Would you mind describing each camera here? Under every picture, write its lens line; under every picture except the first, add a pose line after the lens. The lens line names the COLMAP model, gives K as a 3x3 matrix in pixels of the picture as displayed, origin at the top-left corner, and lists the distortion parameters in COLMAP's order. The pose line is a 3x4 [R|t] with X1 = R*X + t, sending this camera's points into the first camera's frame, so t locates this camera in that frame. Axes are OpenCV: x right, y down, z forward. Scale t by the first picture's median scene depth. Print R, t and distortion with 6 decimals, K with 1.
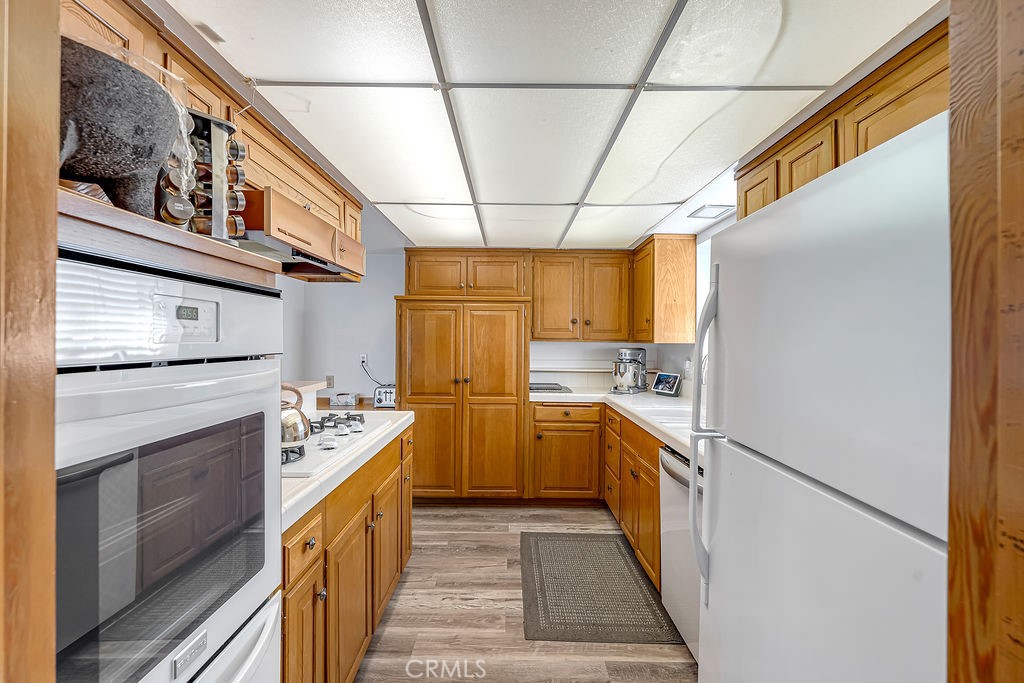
lens RADIAL K [[449.6, 0, 513.8], [0, 449.6, 343.1], [0, 0, 1]] dist [-0.004531, 0.000155]
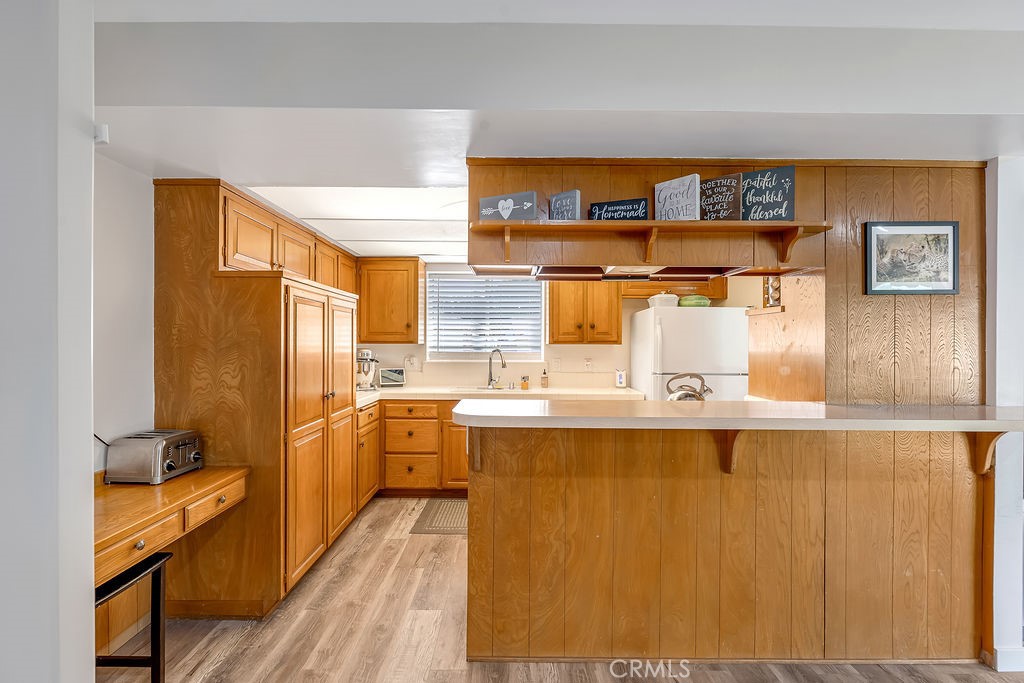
lens RADIAL K [[449.6, 0, 514.3], [0, 449.6, 337.9], [0, 0, 1]] dist [-0.004531, 0.000155]
pose [[-0.010686, -0.003267, 0.999938, -0.955078], [-0.001675, 0.999993, 0.003249, -0.022694], [-0.999941, -0.001640, -0.010692, 0.740686]]
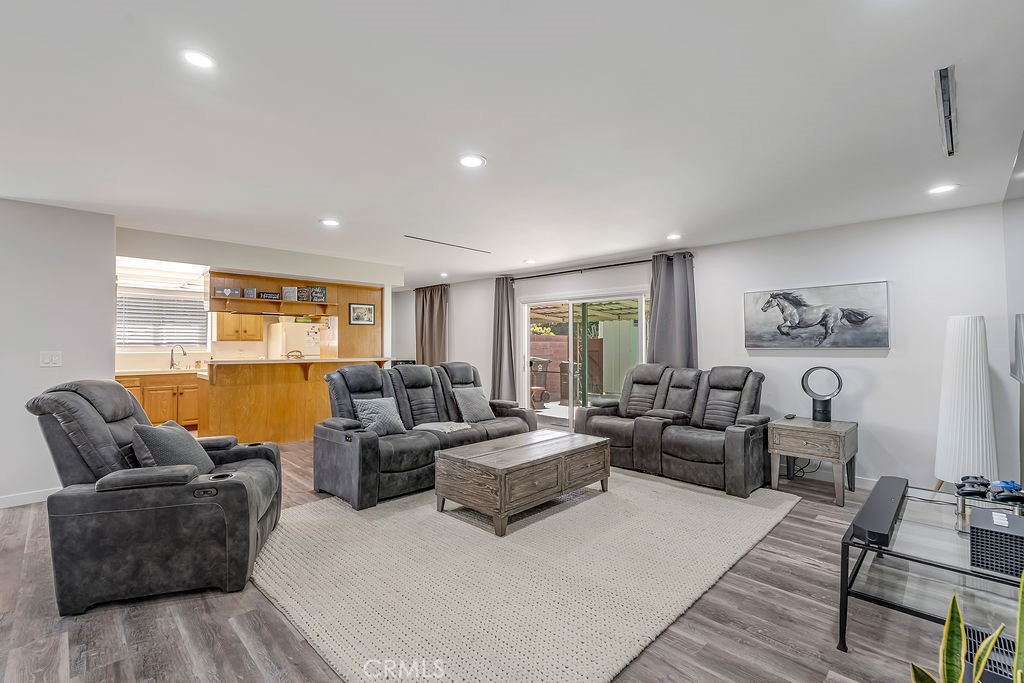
lens RADIAL K [[449.6, 0, 511.1], [0, 449.6, 345.1], [0, 0, 1]] dist [-0.004531, 0.000155]
pose [[-0.705960, -0.011251, 0.708162, -2.006431], [-0.005641, 0.999931, 0.010264, -0.015164], [-0.708229, 0.003251, -0.705975, 1.079667]]
